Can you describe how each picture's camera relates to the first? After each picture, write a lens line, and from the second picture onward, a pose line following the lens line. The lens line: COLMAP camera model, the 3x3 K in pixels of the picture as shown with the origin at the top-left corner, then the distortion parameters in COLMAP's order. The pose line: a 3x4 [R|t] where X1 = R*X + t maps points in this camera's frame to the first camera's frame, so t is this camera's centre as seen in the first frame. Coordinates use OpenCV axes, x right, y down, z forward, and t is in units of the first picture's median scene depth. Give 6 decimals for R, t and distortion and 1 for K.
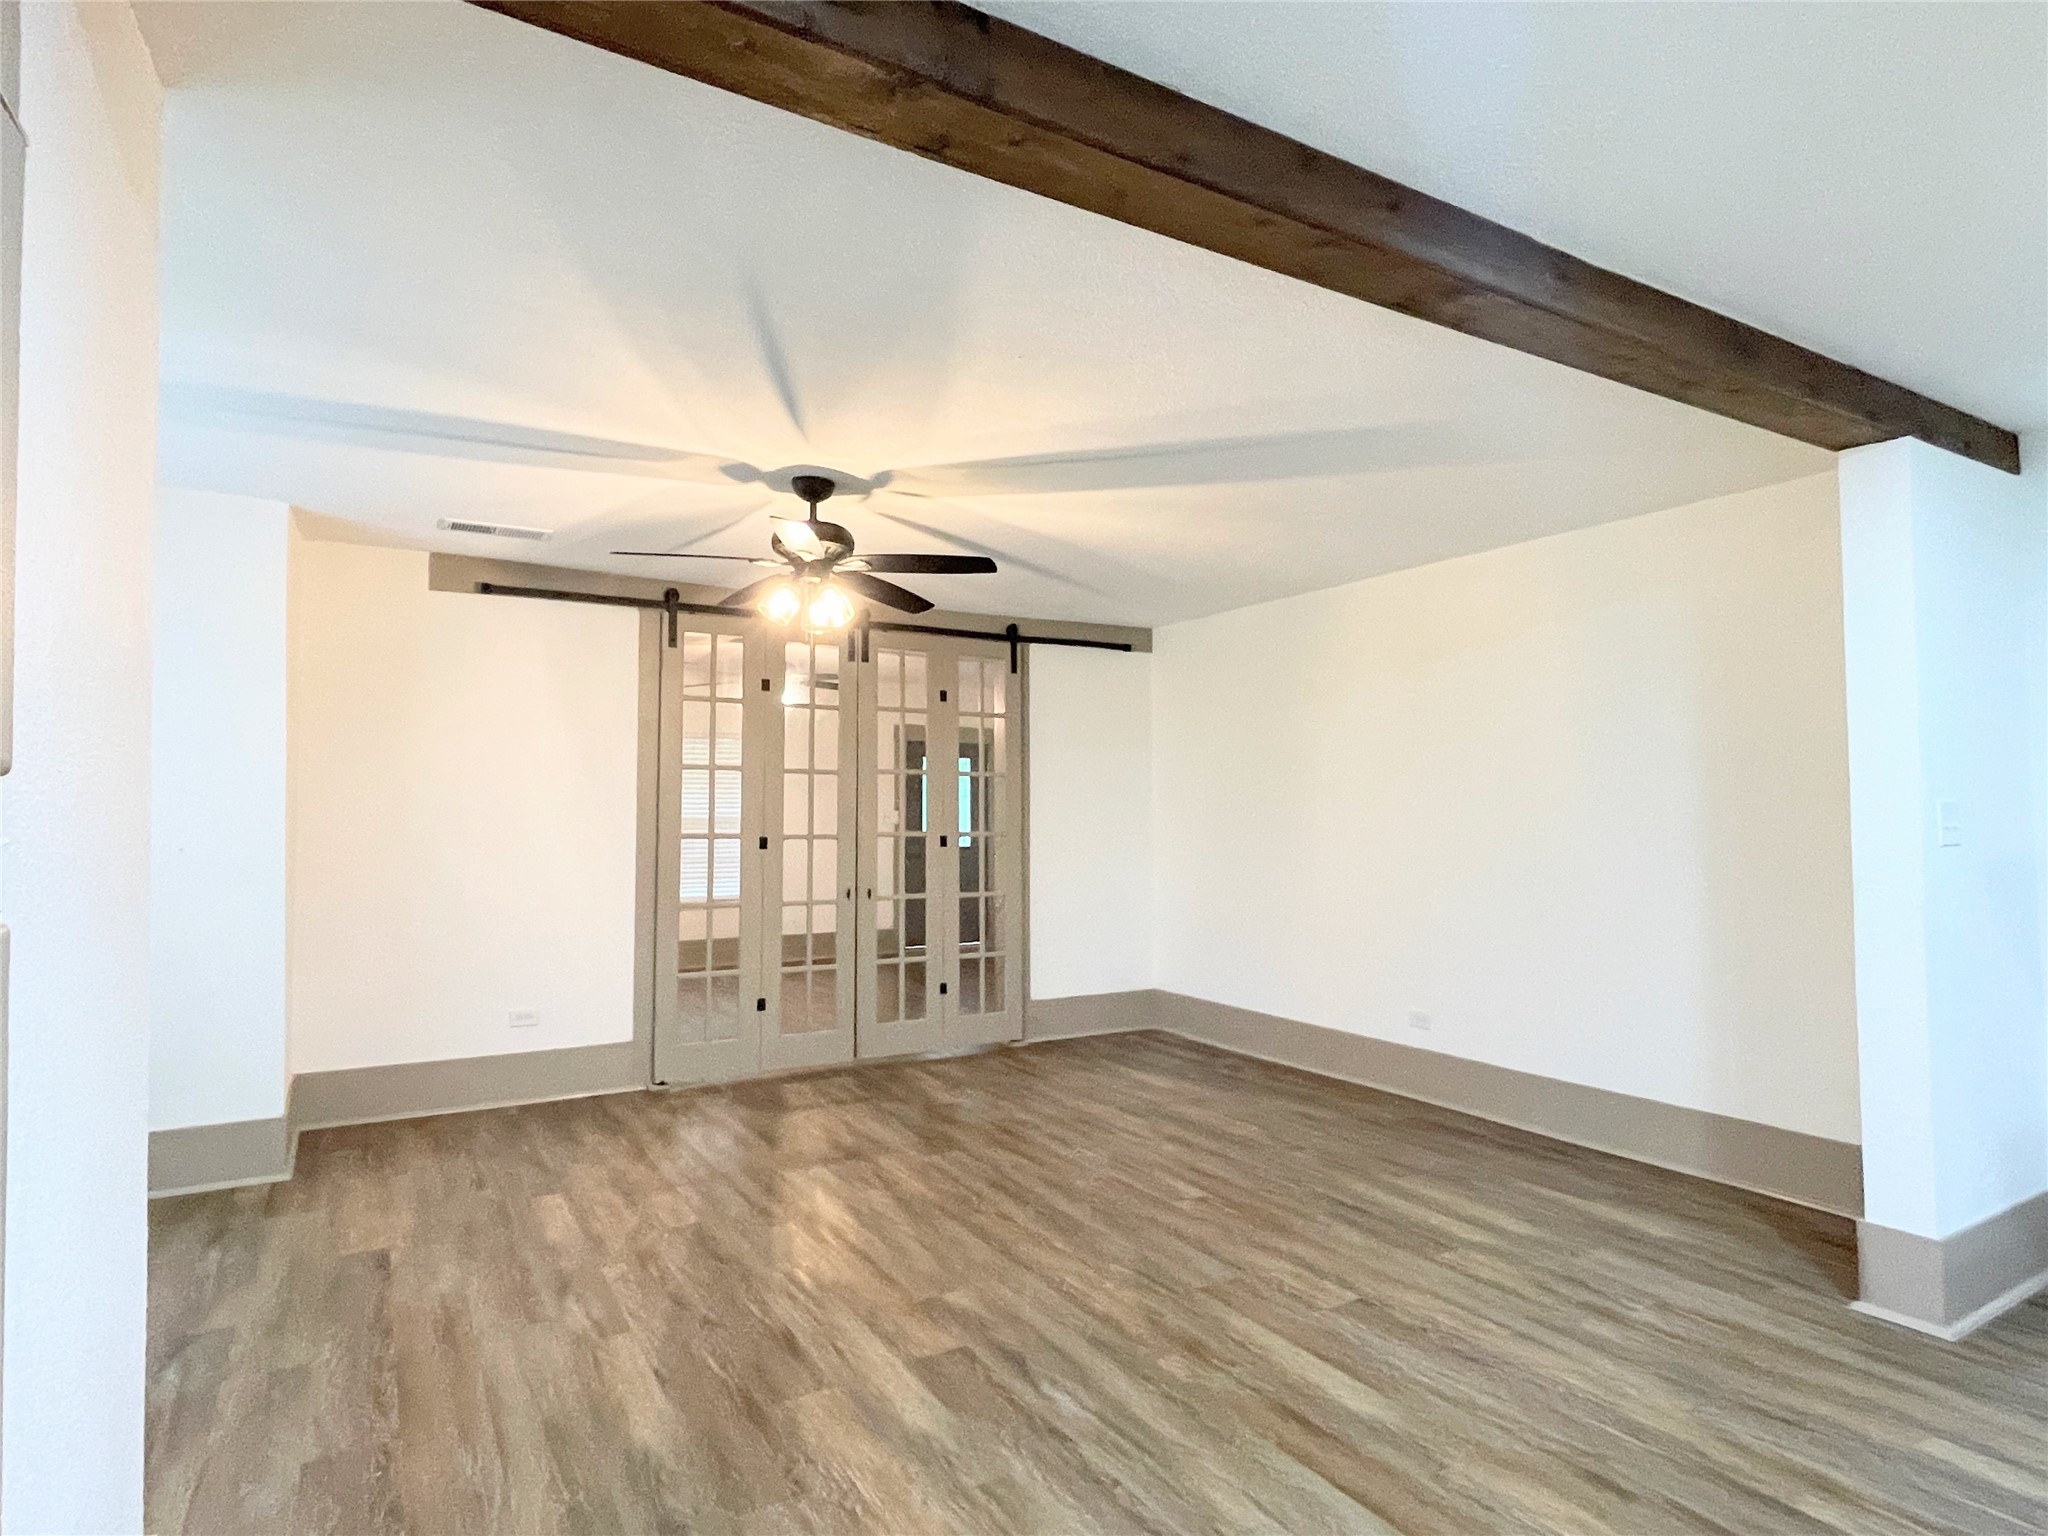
lens RADIAL K [[1106.3, 0, 1013.7], [0, 1106.3, 775.5], [0, 0, 1]] dist [-0.002145, 0.000731]
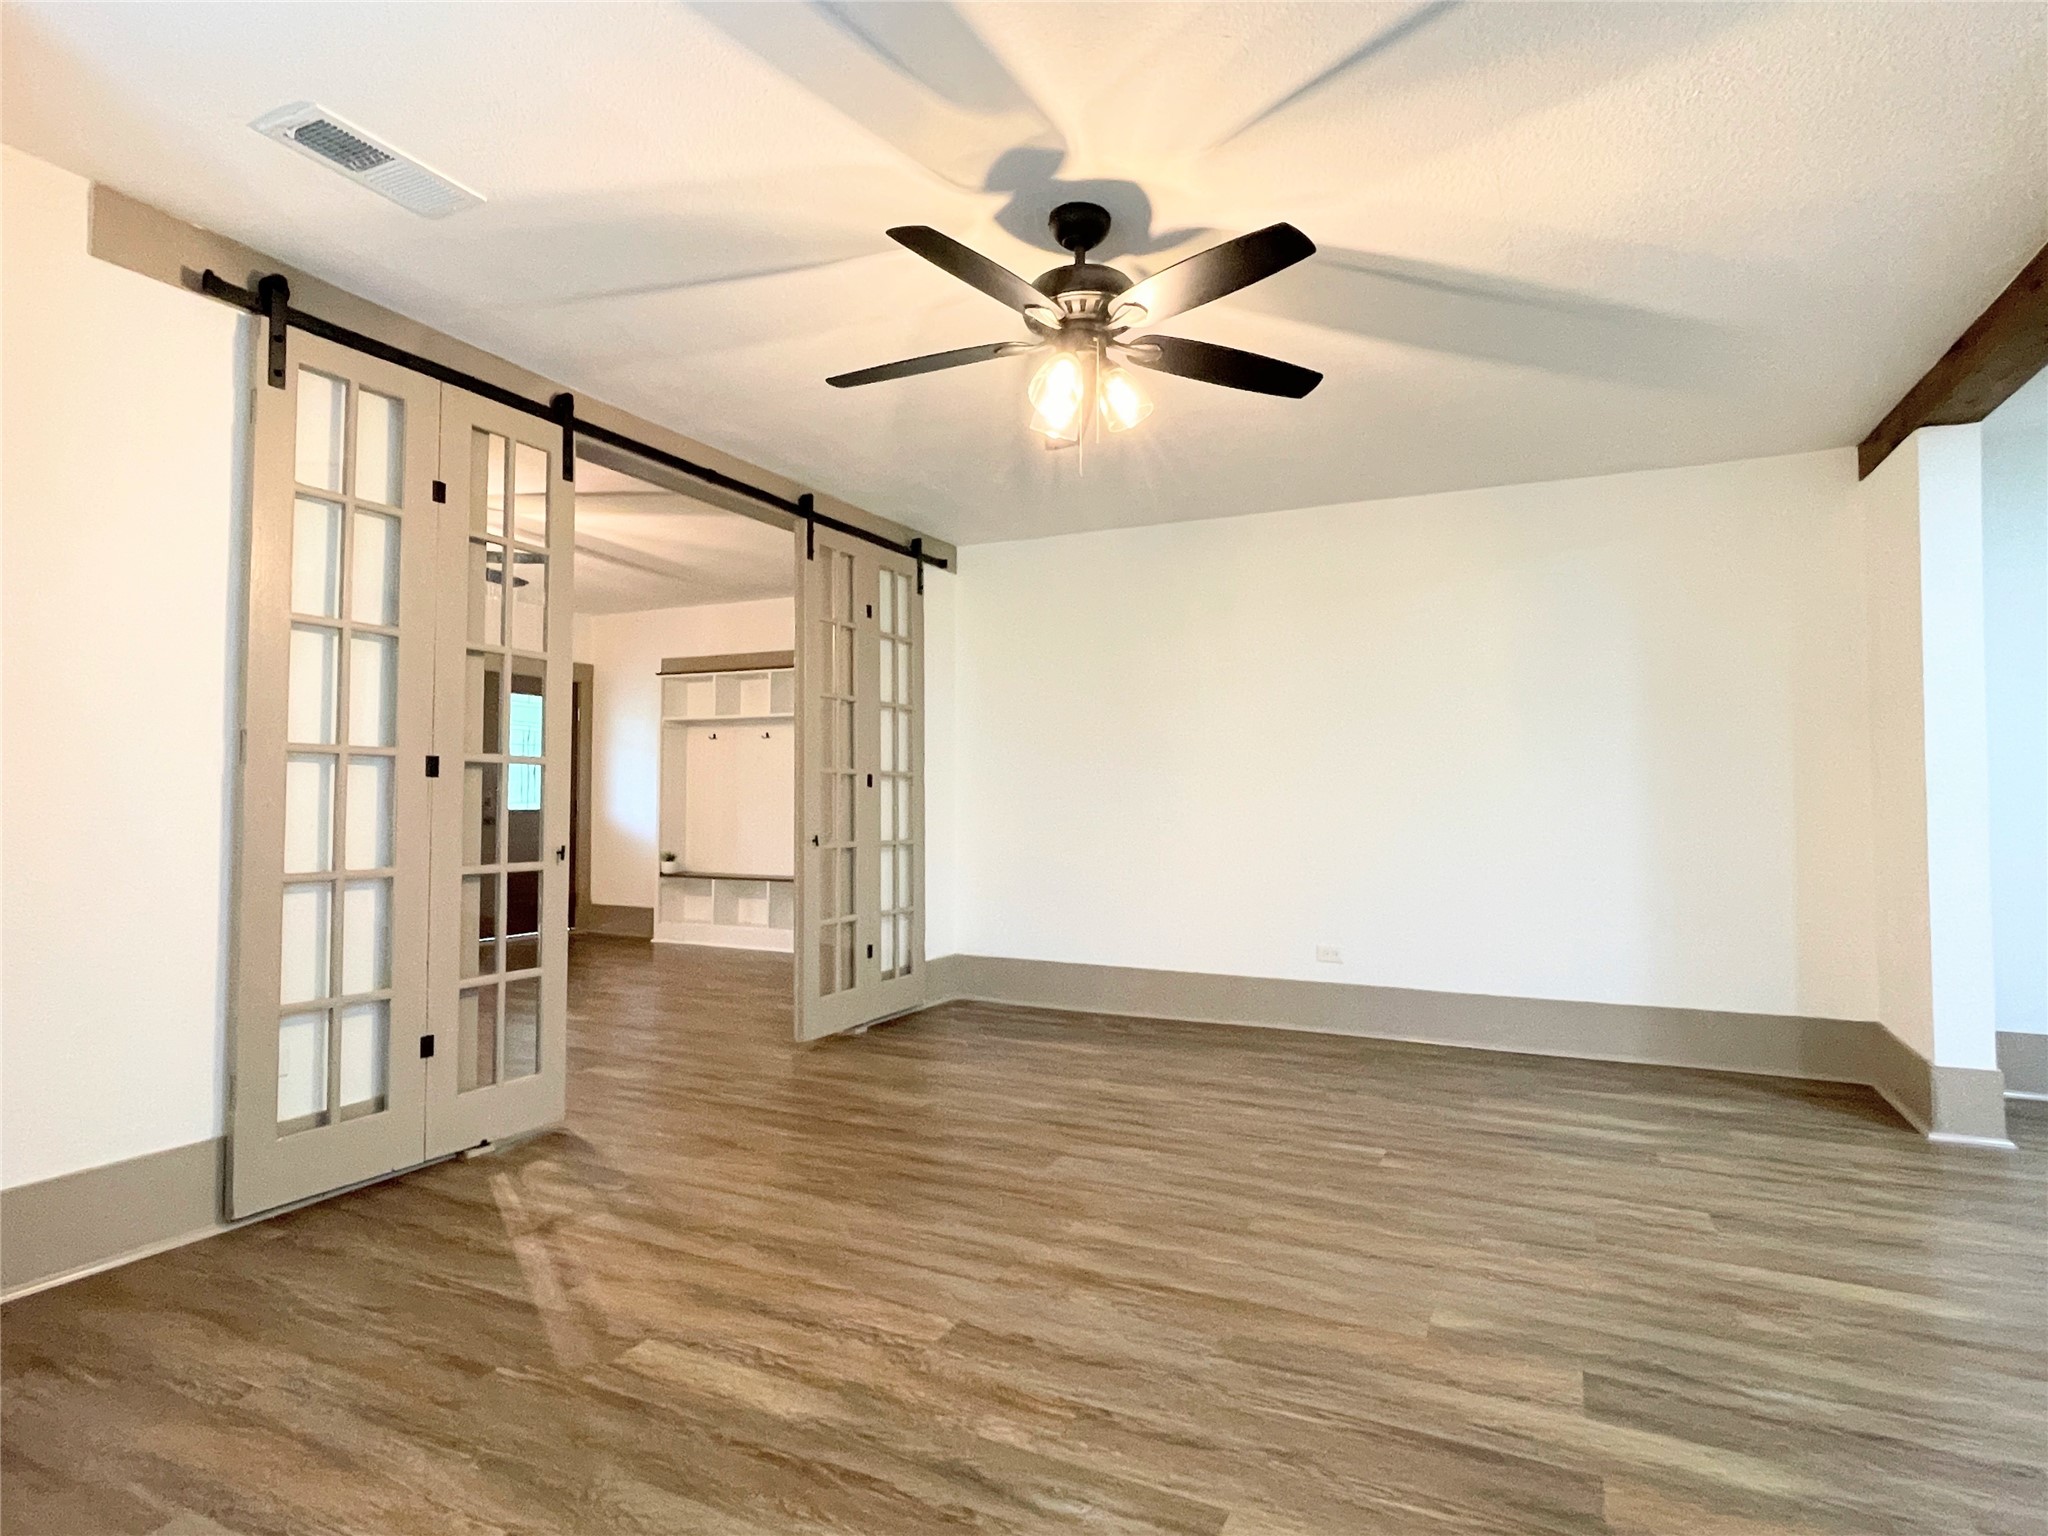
lens RADIAL K [[1106.3, 0, 1025.1], [0, 1106.3, 774.1], [0, 0, 1]] dist [-0.002145, 0.000731]
pose [[0.834090, 0.016668, 0.551377, -0.648049], [-0.022099, 0.999751, 0.003208, 0.090382], [-0.551186, -0.014860, 0.834250, 0.479946]]
